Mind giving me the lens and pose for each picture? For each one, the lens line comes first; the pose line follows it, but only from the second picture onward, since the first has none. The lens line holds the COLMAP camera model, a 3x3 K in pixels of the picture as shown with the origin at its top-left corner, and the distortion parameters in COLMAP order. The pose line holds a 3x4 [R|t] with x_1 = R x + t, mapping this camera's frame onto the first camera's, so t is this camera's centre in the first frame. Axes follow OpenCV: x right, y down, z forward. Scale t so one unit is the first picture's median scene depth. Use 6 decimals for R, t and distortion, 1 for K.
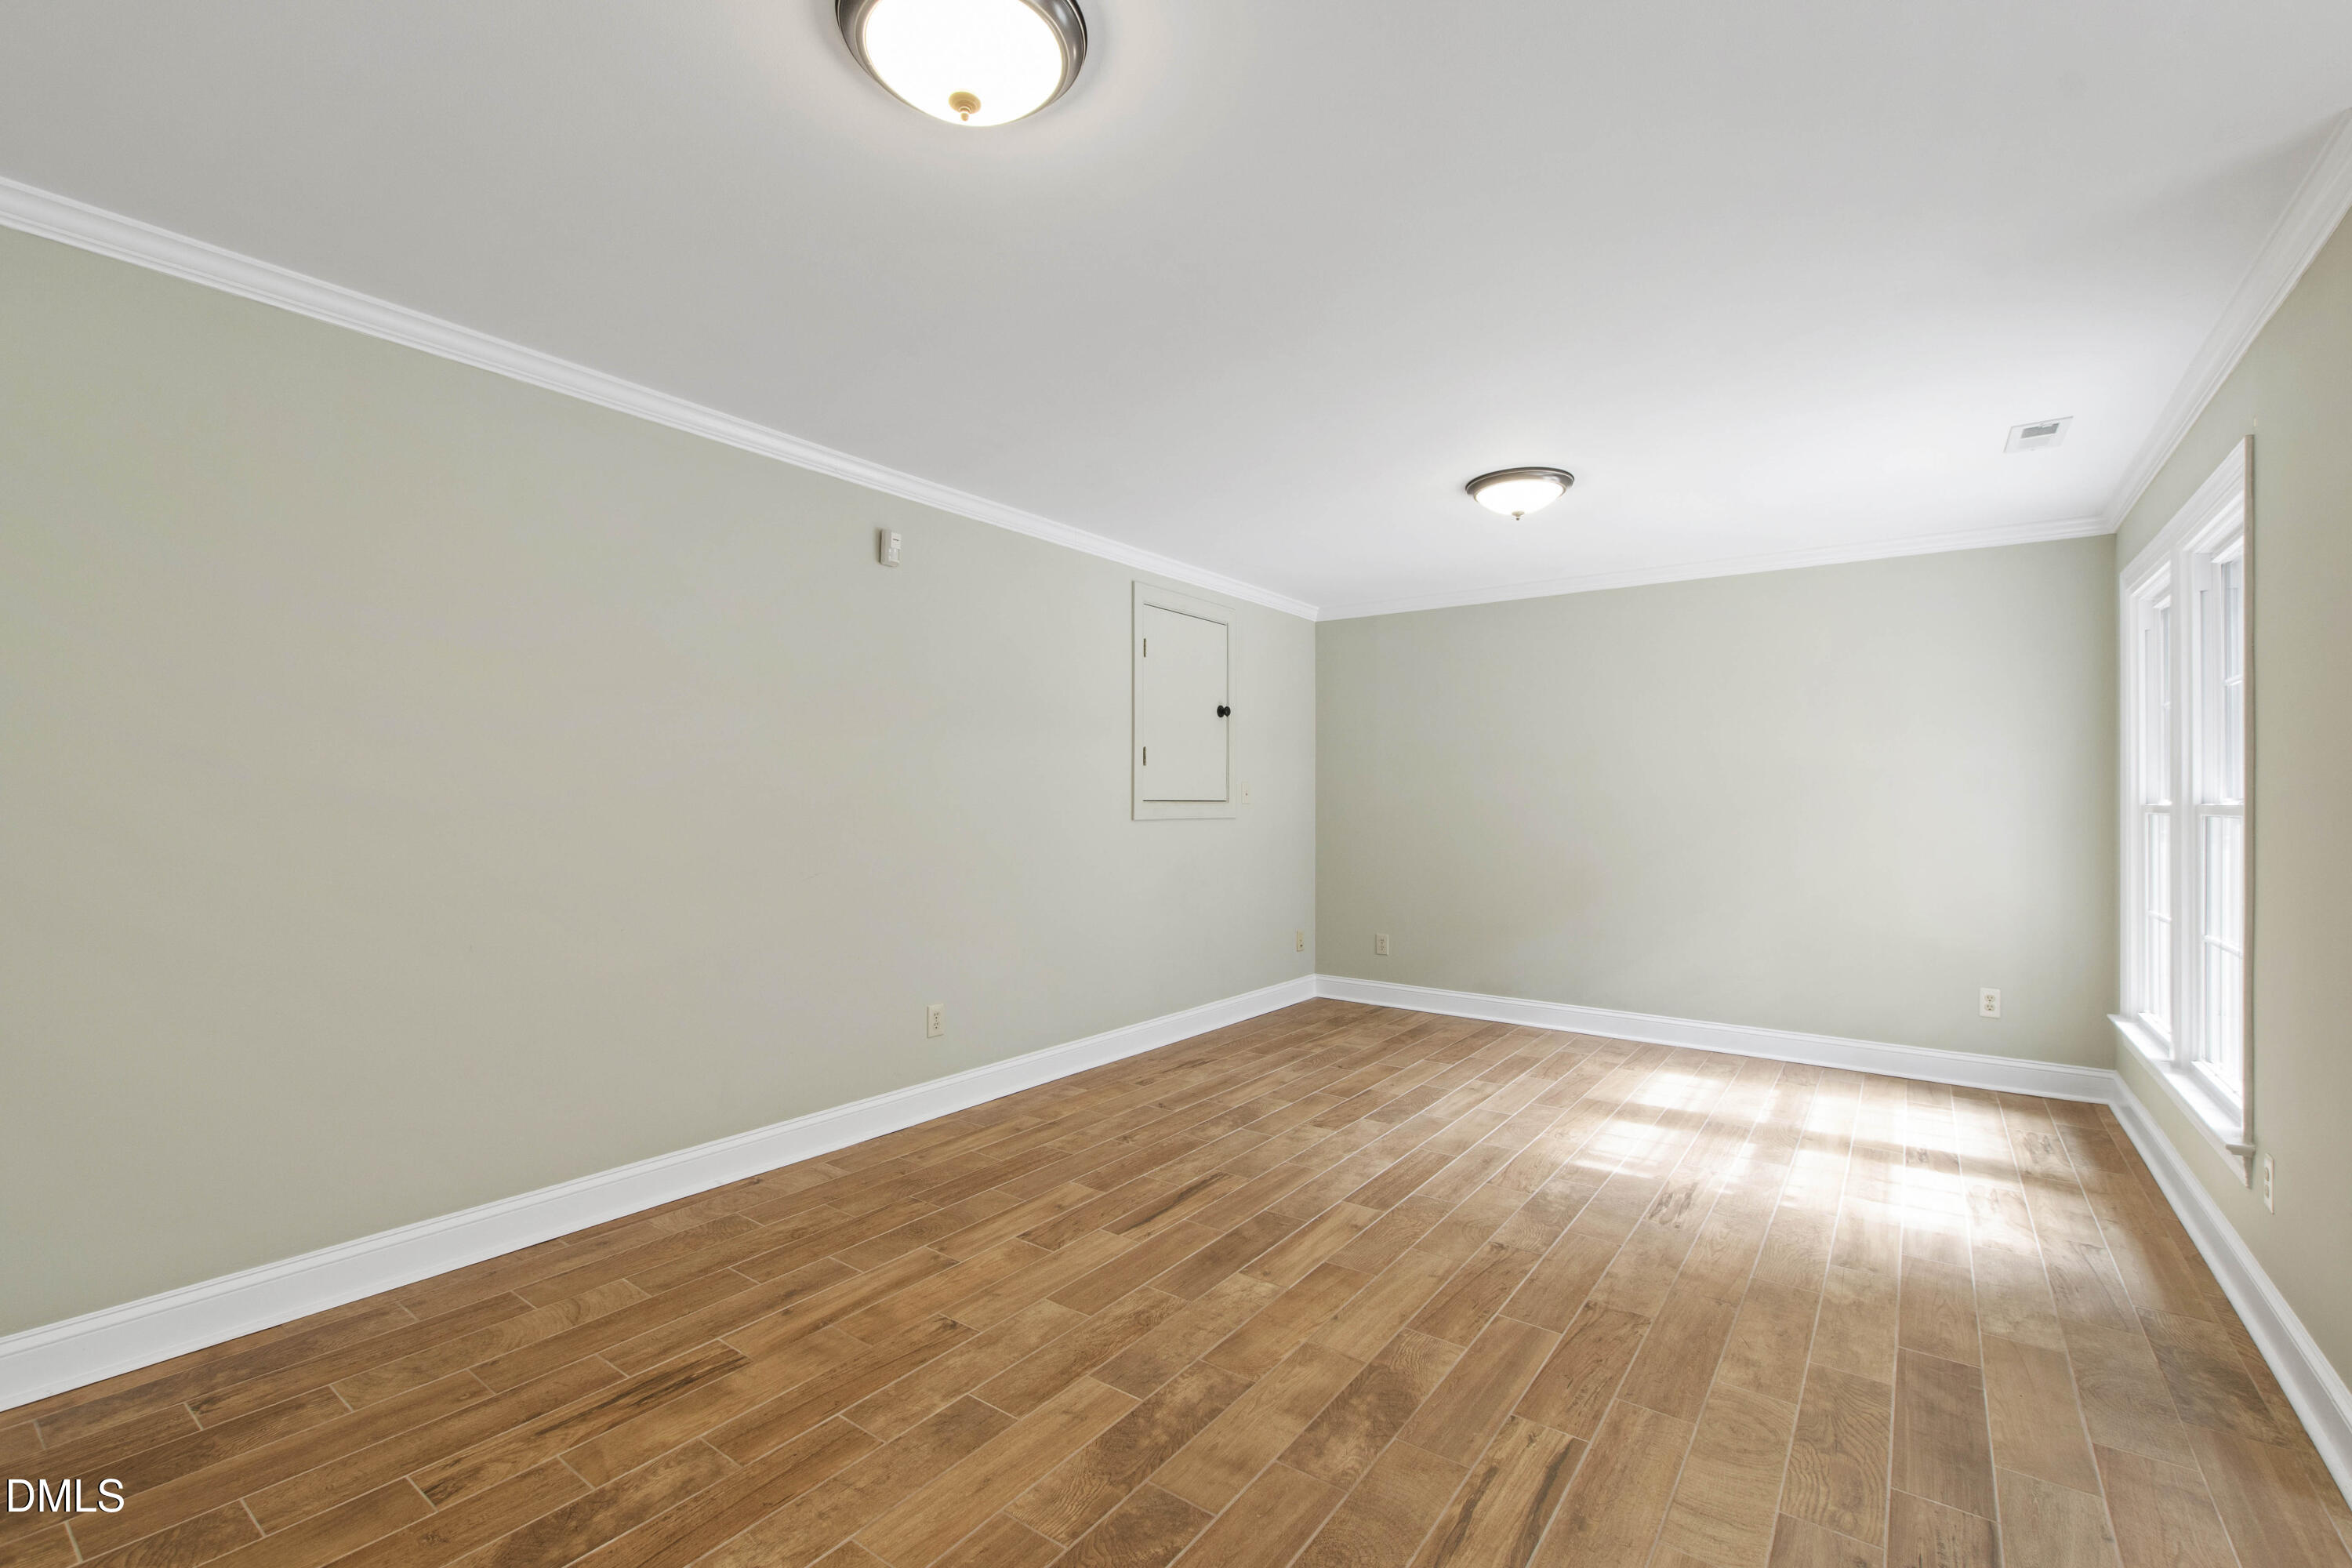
lens RADIAL K [[1015.1, 0, 1176.4], [0, 1015.1, 795.0], [0, 0, 1]] dist [0.011702, 0.000229]
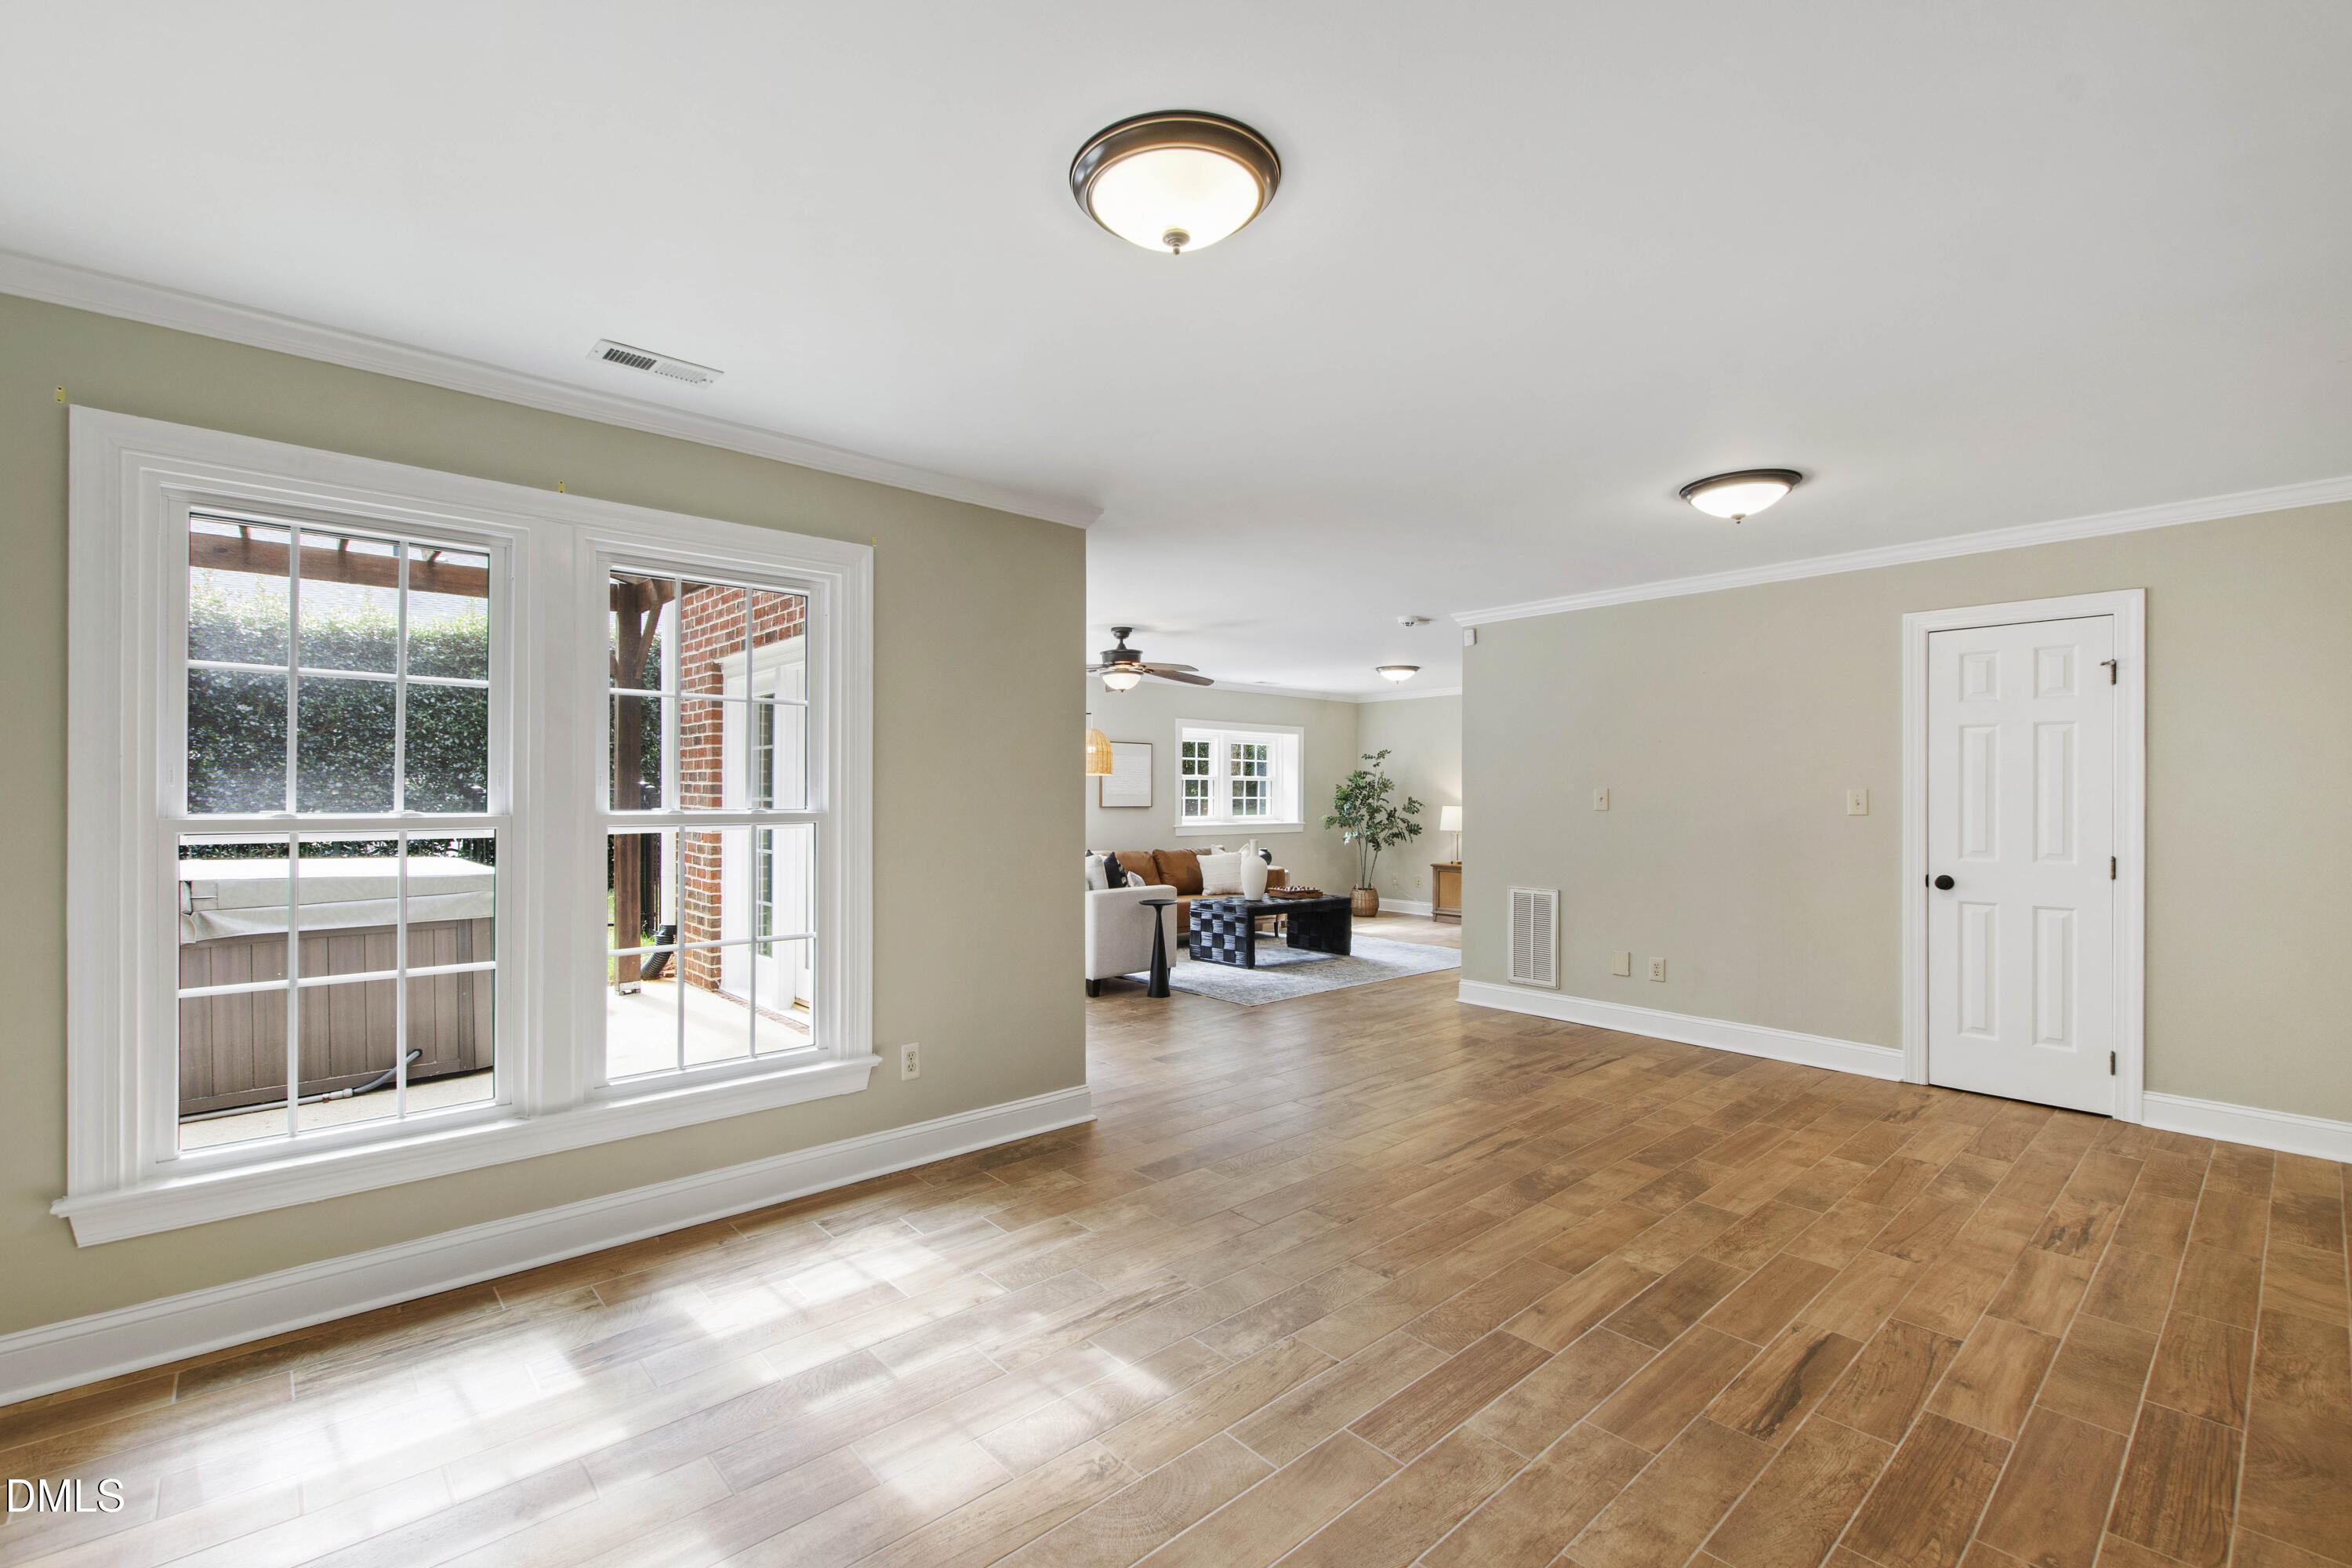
lens RADIAL K [[1015.1, 0, 1176.9], [0, 1015.1, 787.5], [0, 0, 1]] dist [0.011702, 0.000229]
pose [[-0.978147, -0.011190, 0.207614, 0.317474], [-0.013257, 0.999875, -0.008565, -0.012872], [-0.207493, -0.011130, -0.978173, 2.010236]]
